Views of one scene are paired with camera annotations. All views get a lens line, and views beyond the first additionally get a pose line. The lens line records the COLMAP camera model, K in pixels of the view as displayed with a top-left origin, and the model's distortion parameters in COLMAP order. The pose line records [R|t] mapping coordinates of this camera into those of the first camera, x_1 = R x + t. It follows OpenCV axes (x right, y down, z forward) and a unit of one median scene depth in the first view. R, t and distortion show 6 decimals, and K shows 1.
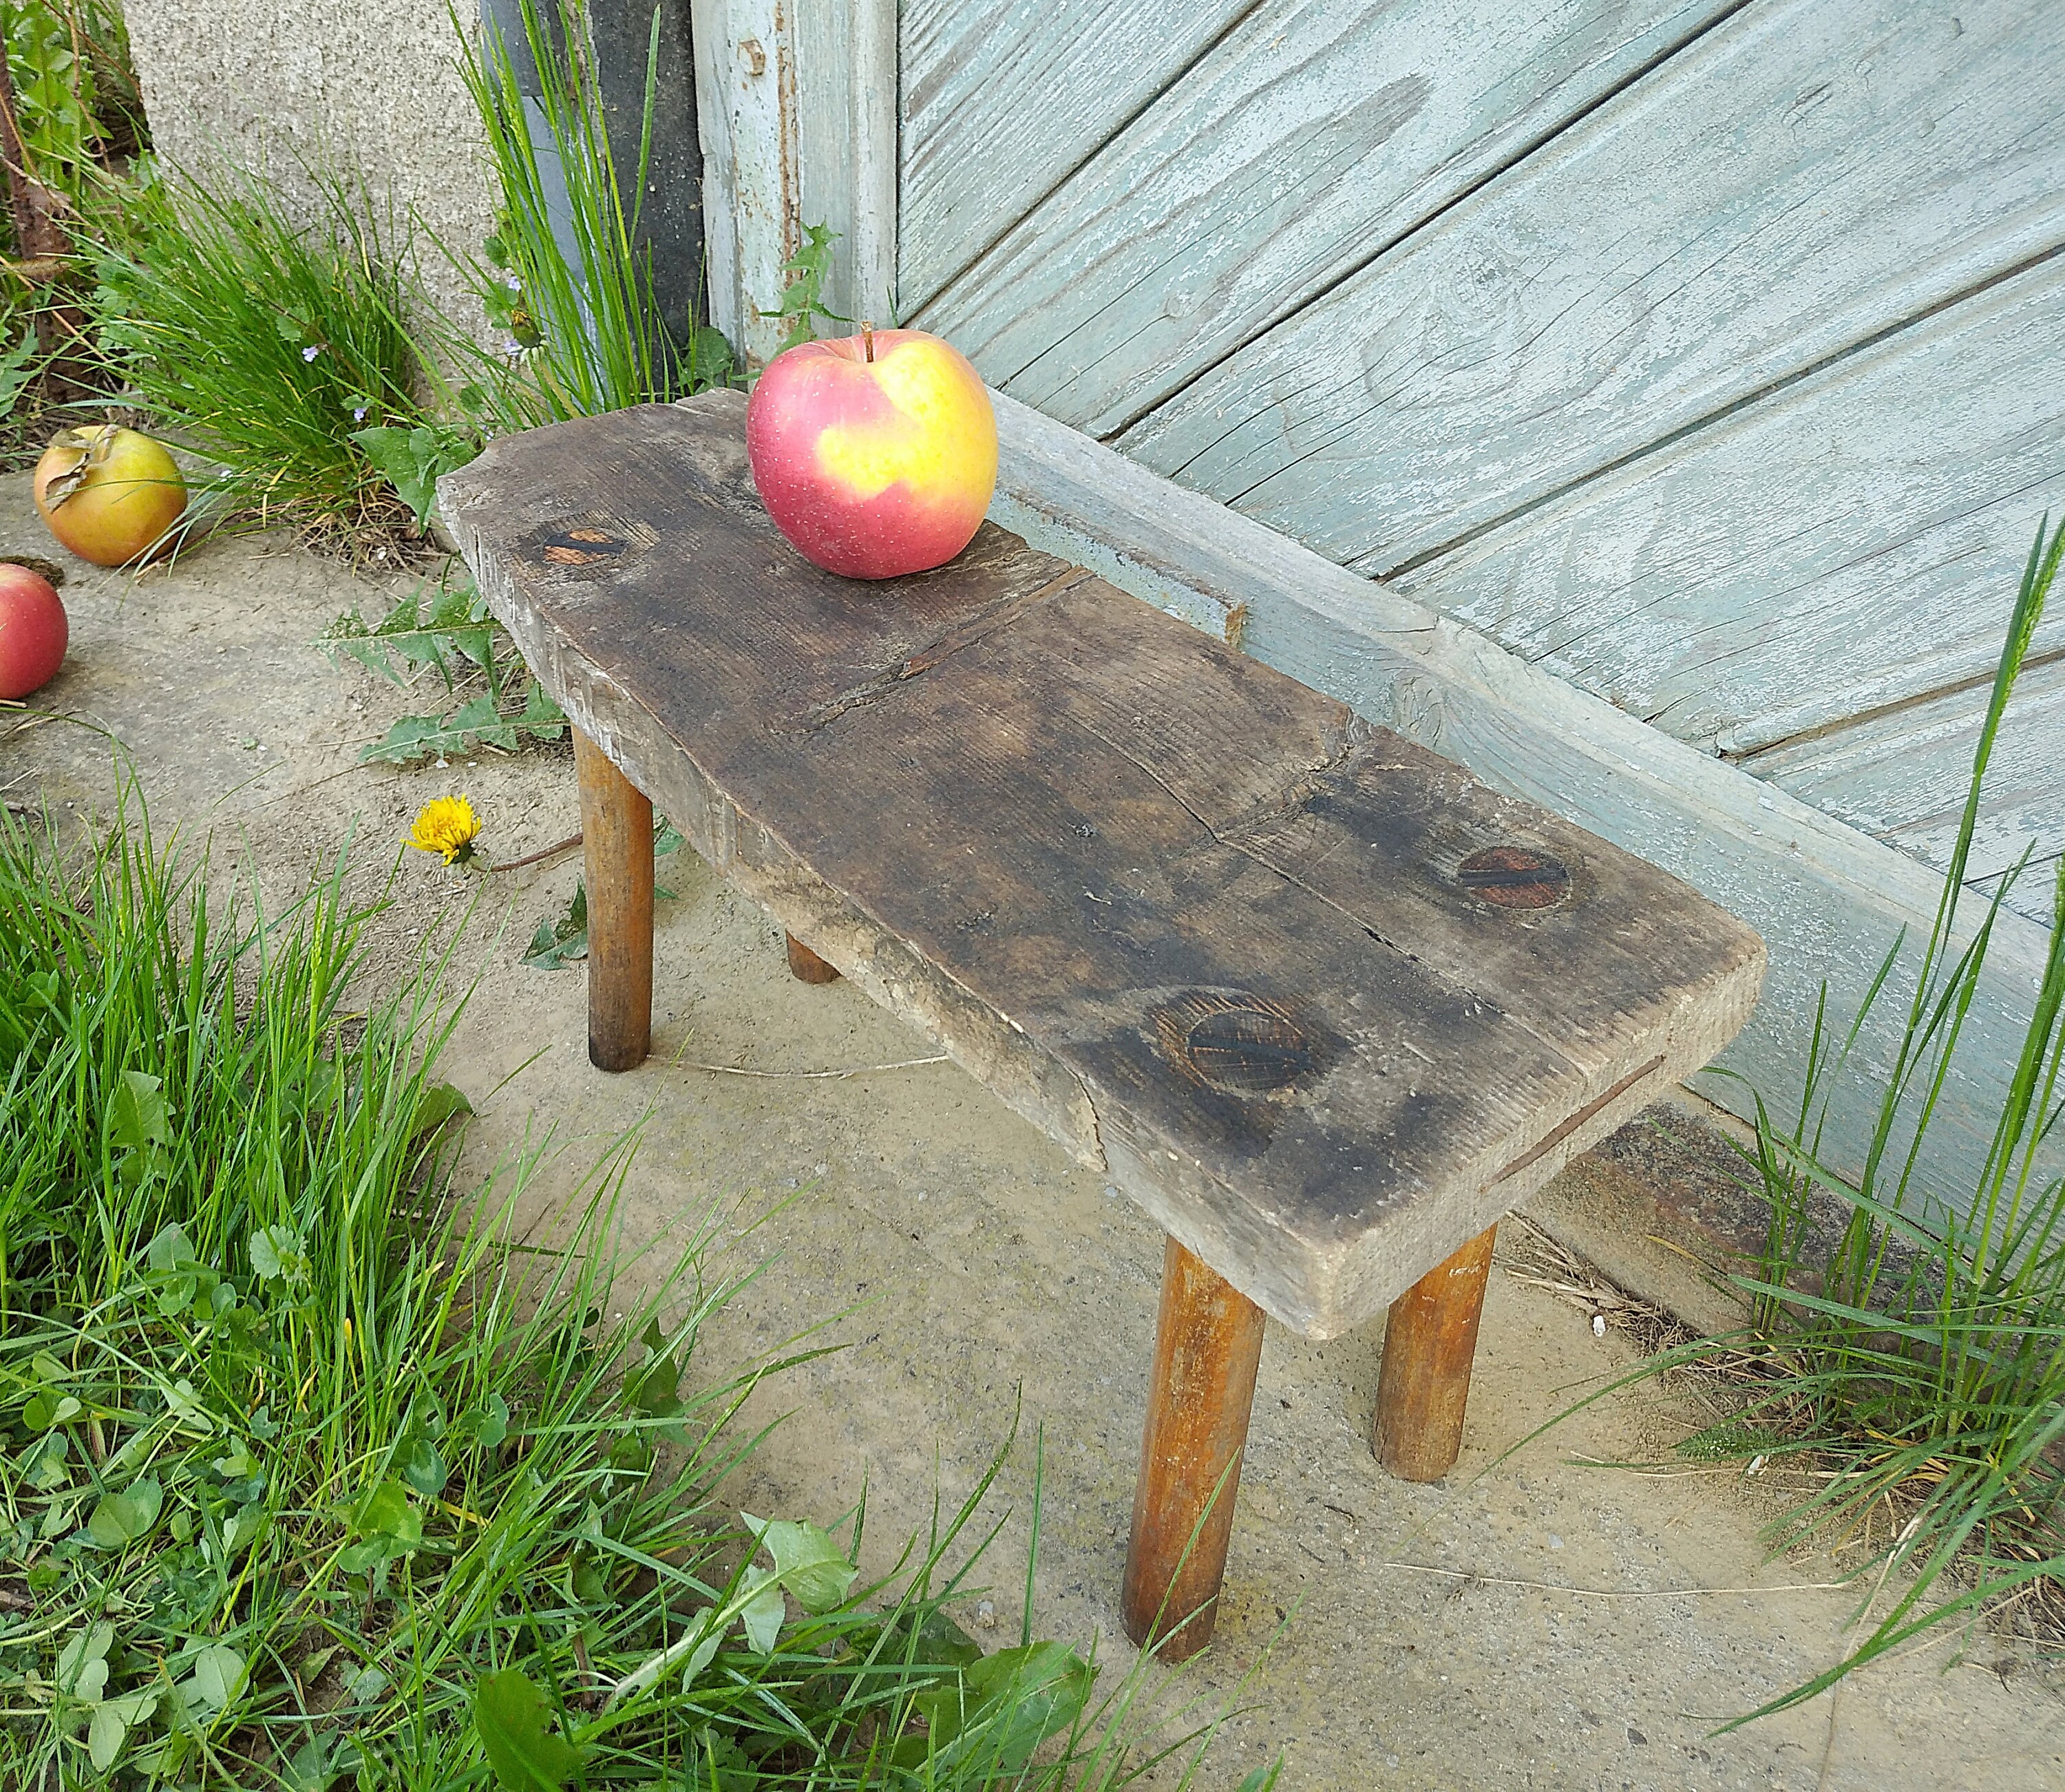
lens RADIAL K [[1986.1, 0, 960.0], [0, 1986.1, 870.4], [0, 0, 1]] dist [0.088946, -0.181129]
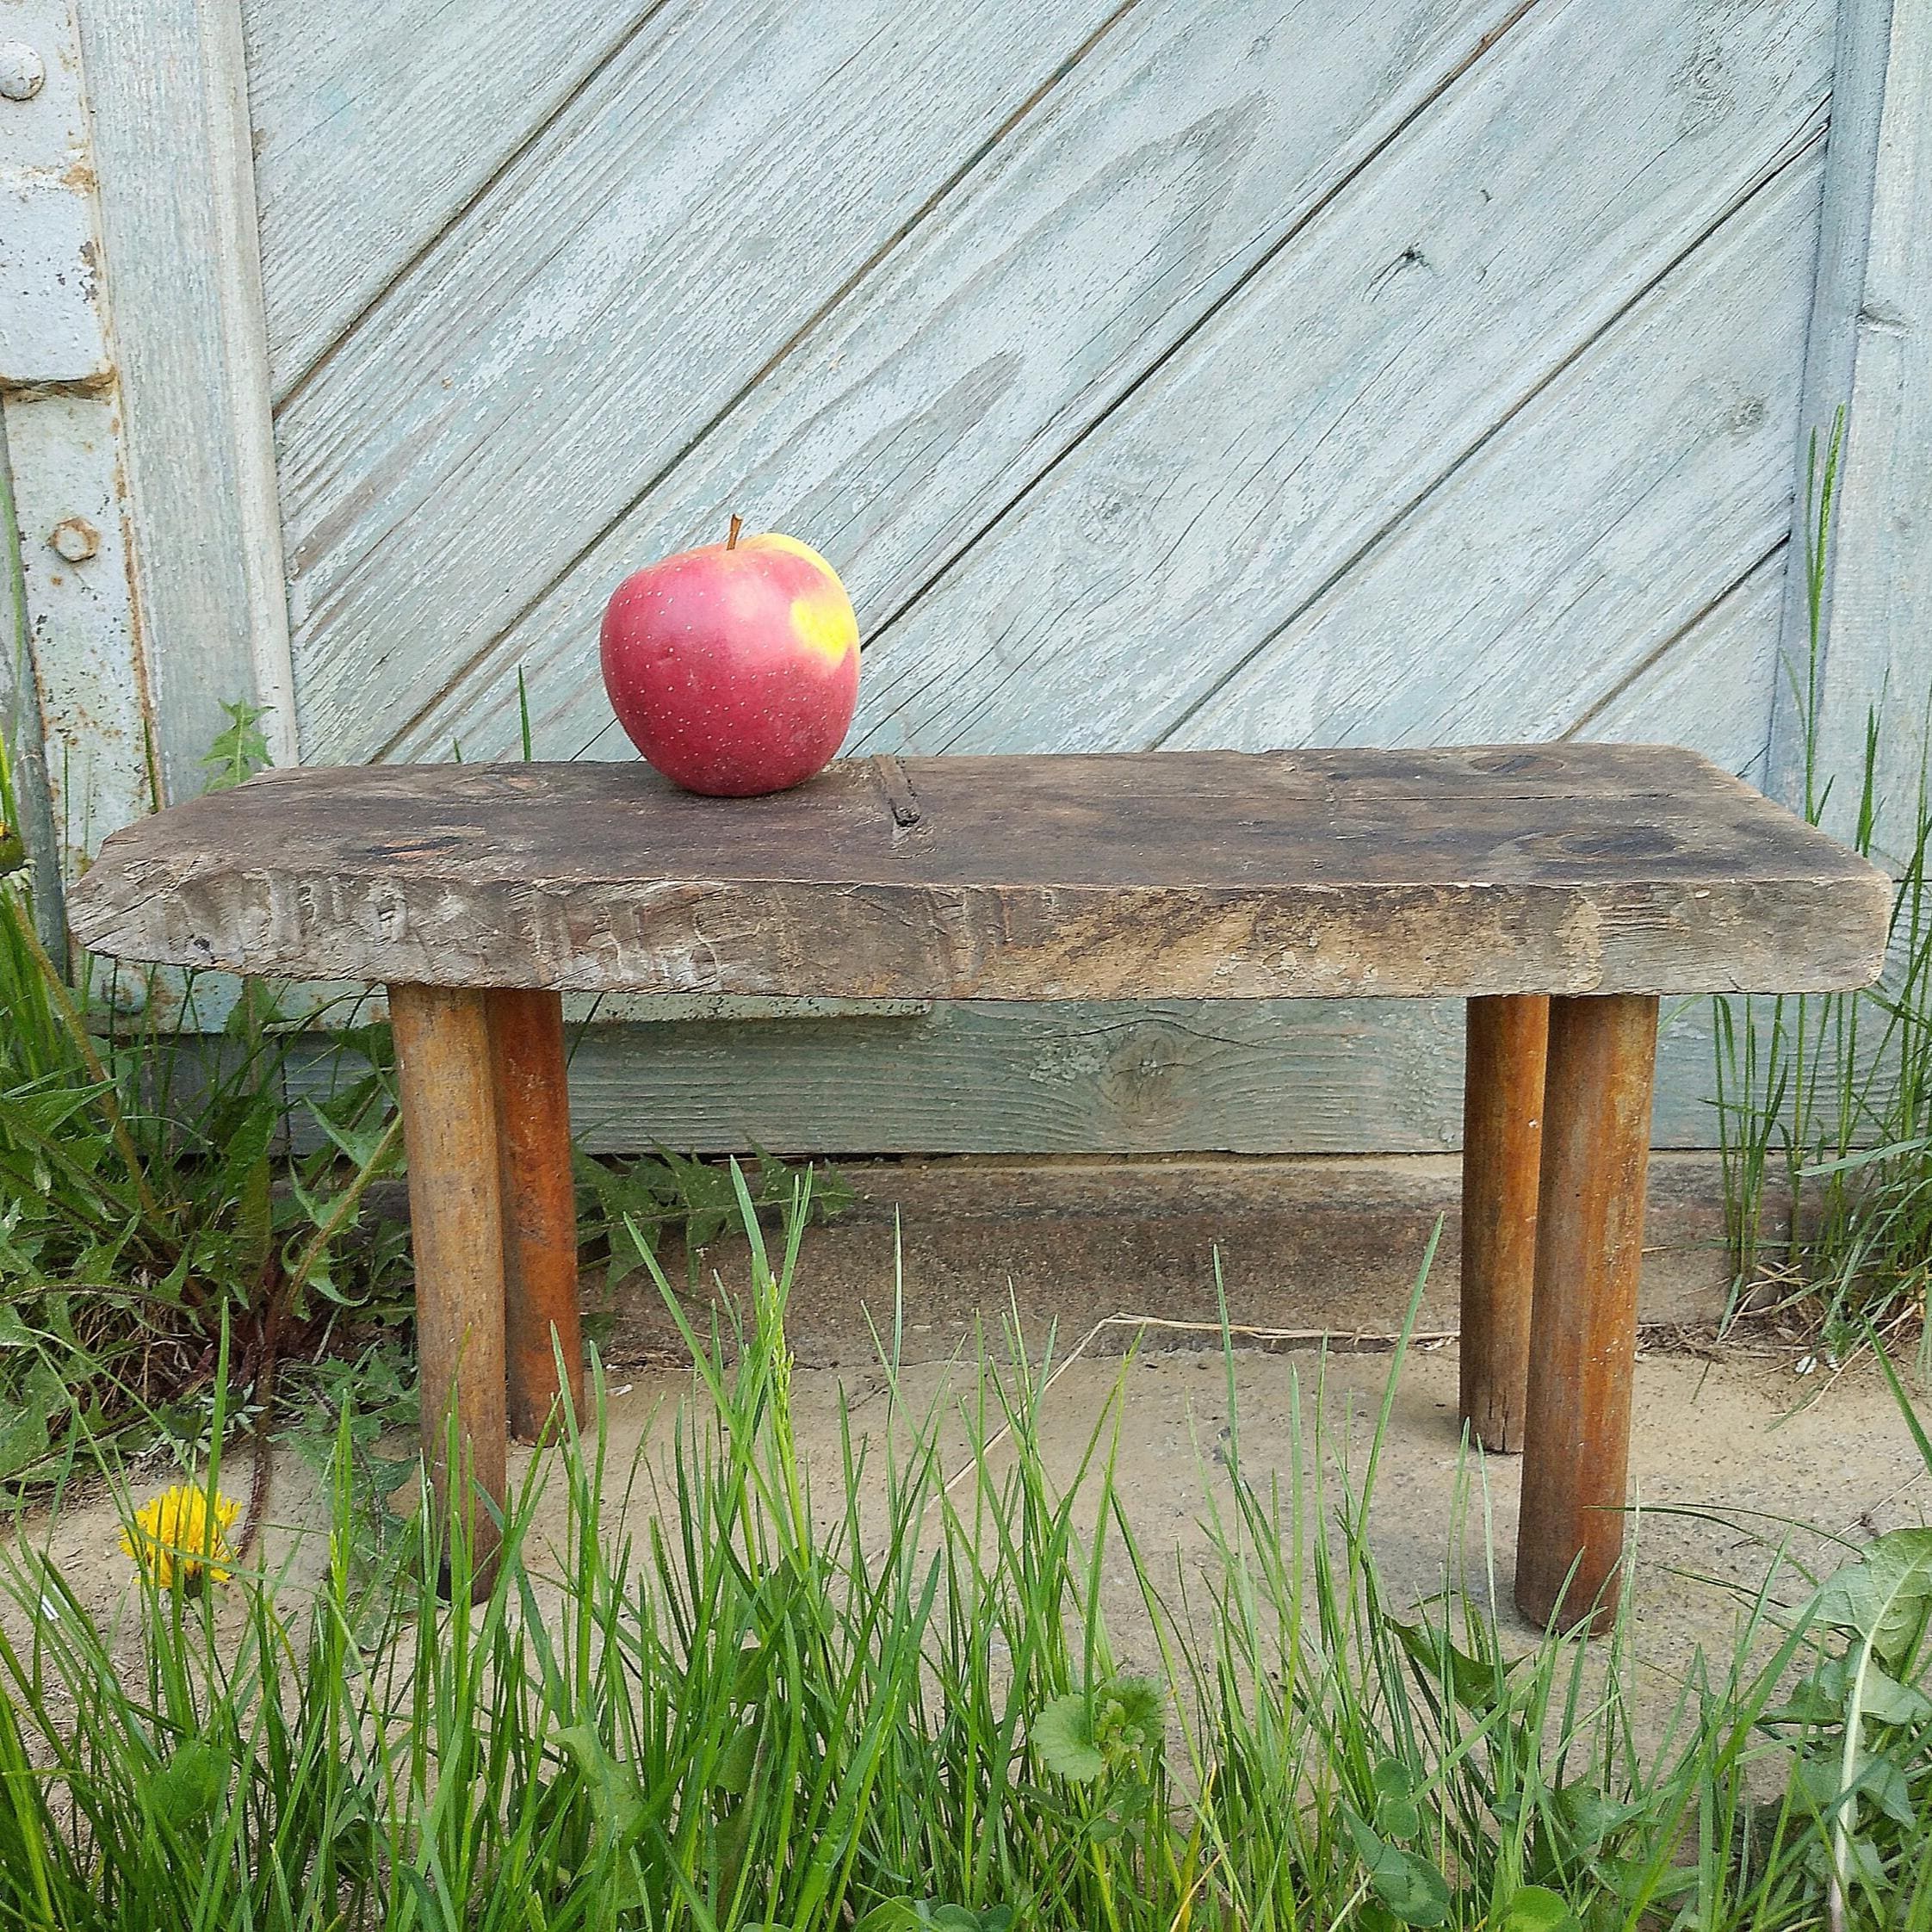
lens RADIAL K [[2112.0, 0, 887.0], [0, 2112.0, 970.3], [0, 0, 1]] dist [0.080344, -0.165465]
pose [[0.652626, -0.221919, 0.724453, -0.714327], [0.478906, 0.861748, -0.167448, 0.055801], [-0.587136, 0.456225, 0.668678, 0.410269]]
